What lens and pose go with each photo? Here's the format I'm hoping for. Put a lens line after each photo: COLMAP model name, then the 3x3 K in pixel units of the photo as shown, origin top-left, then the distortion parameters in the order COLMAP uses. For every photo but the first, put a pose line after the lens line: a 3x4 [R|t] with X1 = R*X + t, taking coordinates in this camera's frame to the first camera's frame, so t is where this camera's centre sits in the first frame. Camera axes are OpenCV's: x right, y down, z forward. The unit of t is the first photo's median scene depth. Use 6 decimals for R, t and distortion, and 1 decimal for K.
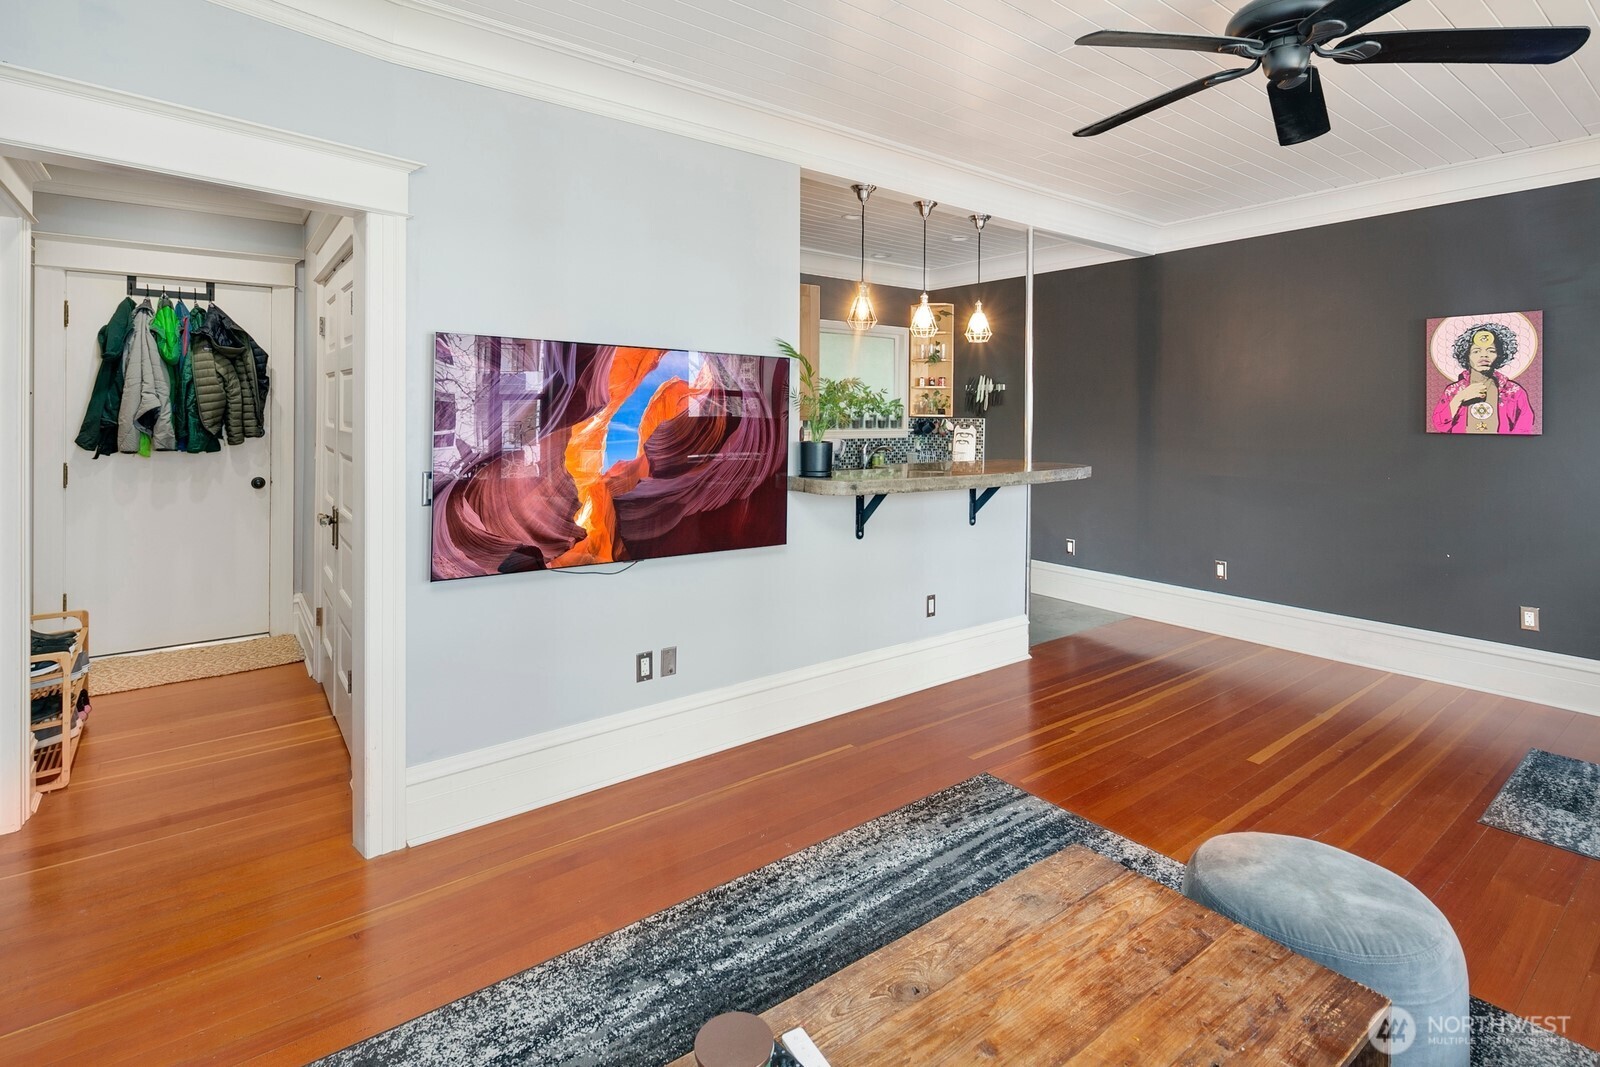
lens RADIAL K [[777.2, 0, 802.0], [0, 777.2, 409.5], [0, 0, 1]] dist [0.001342, -0.001483]
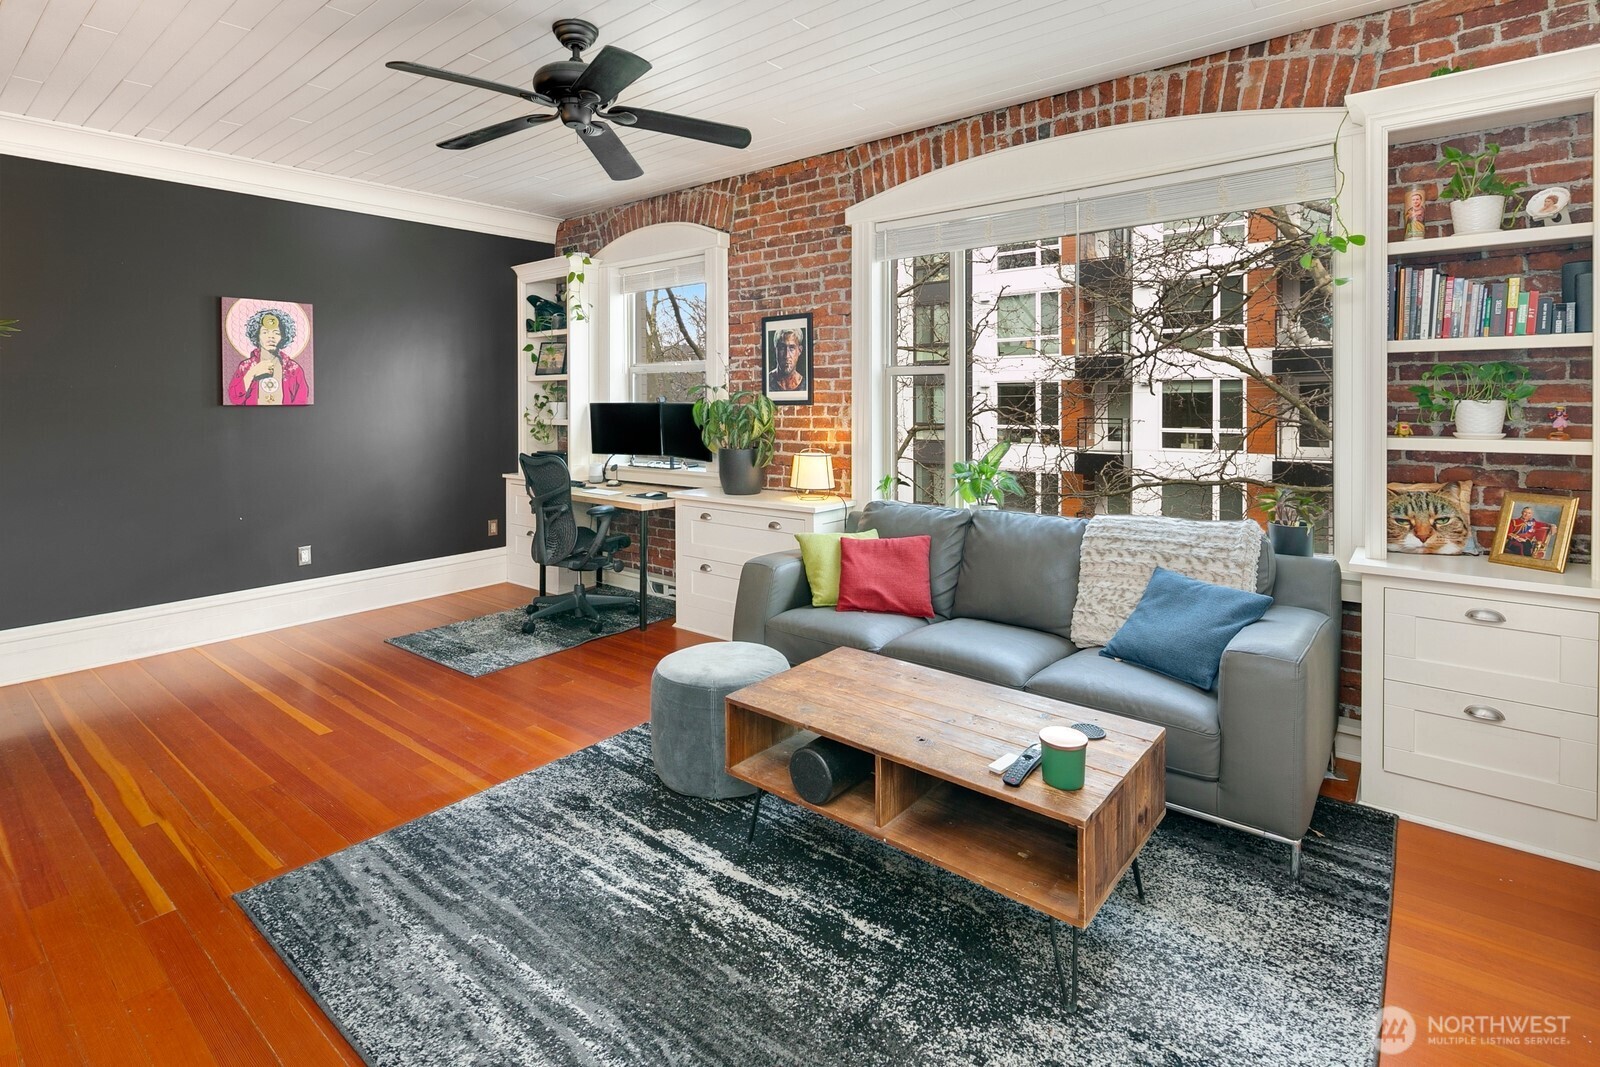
lens RADIAL K [[777.2, 0, 802.0], [0, 777.2, 409.5], [0, 0, 1]] dist [0.001342, -0.001483]
pose [[-0.233857, -0.016385, 0.972133, -0.567199], [-0.000706, 0.999861, 0.016683, 0.024516], [-0.972271, 0.003215, -0.233836, 0.694293]]
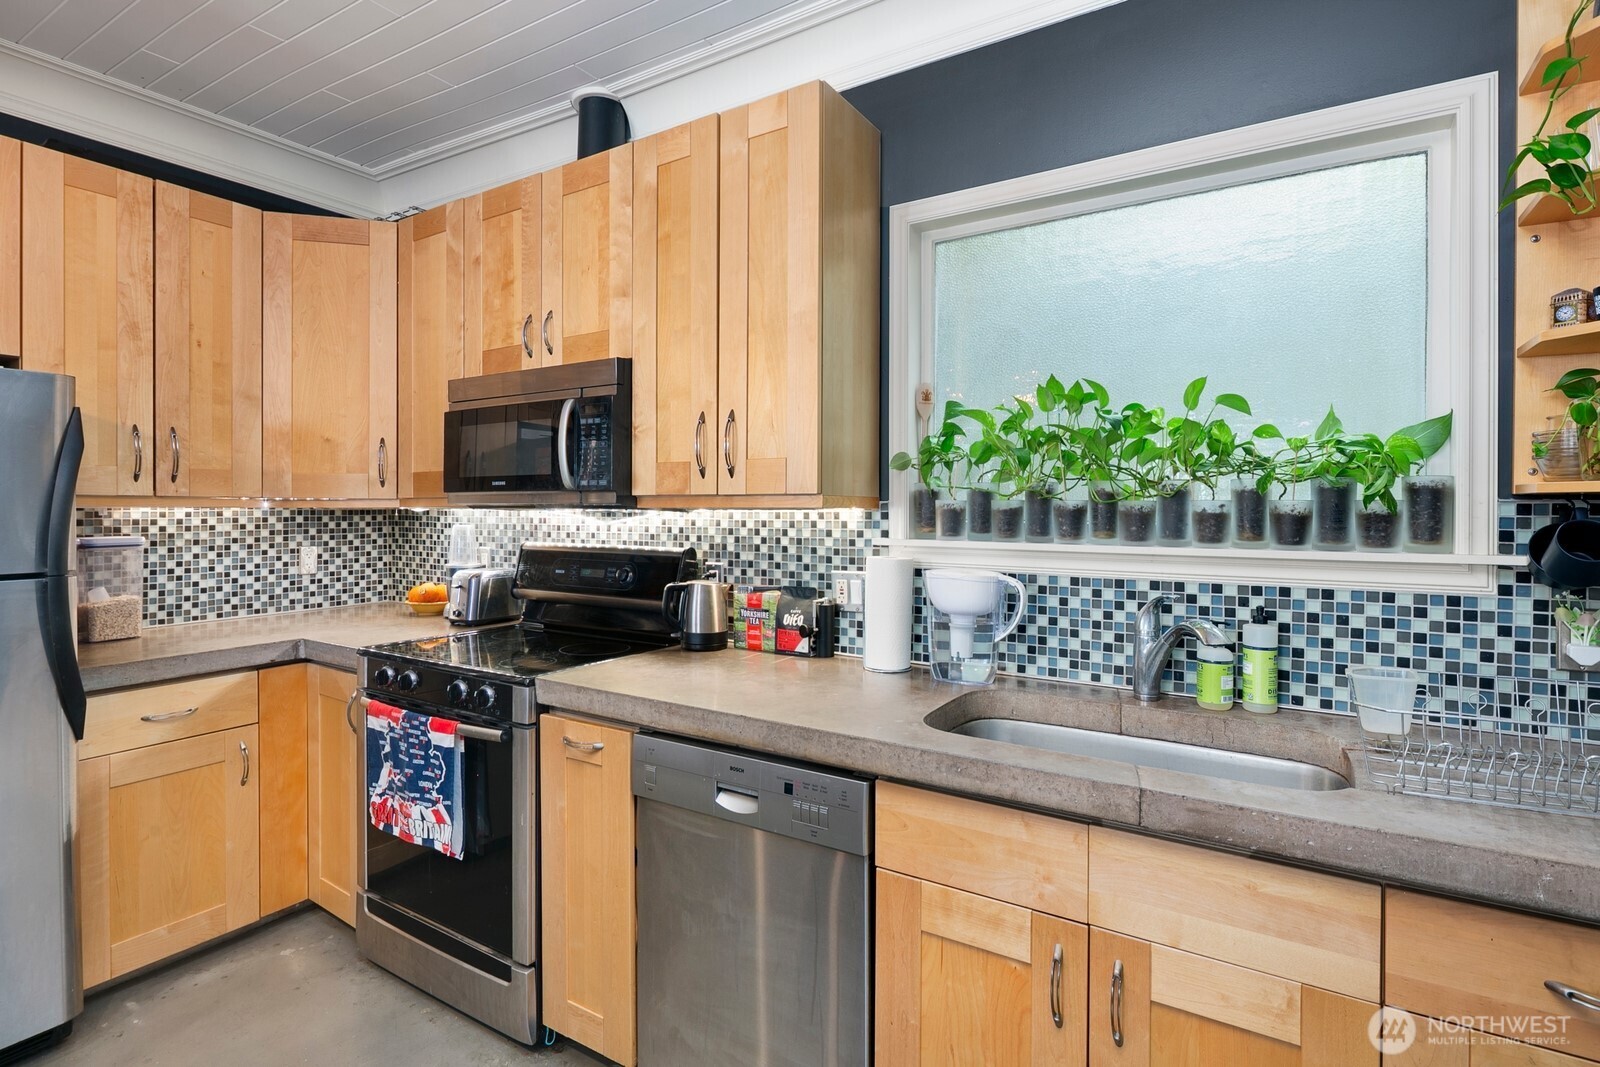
lens RADIAL K [[790.9, 0, 797.2], [0, 790.9, 505.0], [0, 0, 1]] dist [0.002110, -0.001549]
pose [[0.348665, -0.009140, -0.937203, 0.637028], [0.001624, 0.999957, -0.009147, 0.031253], [0.937246, 0.001667, 0.348665, 1.771245]]
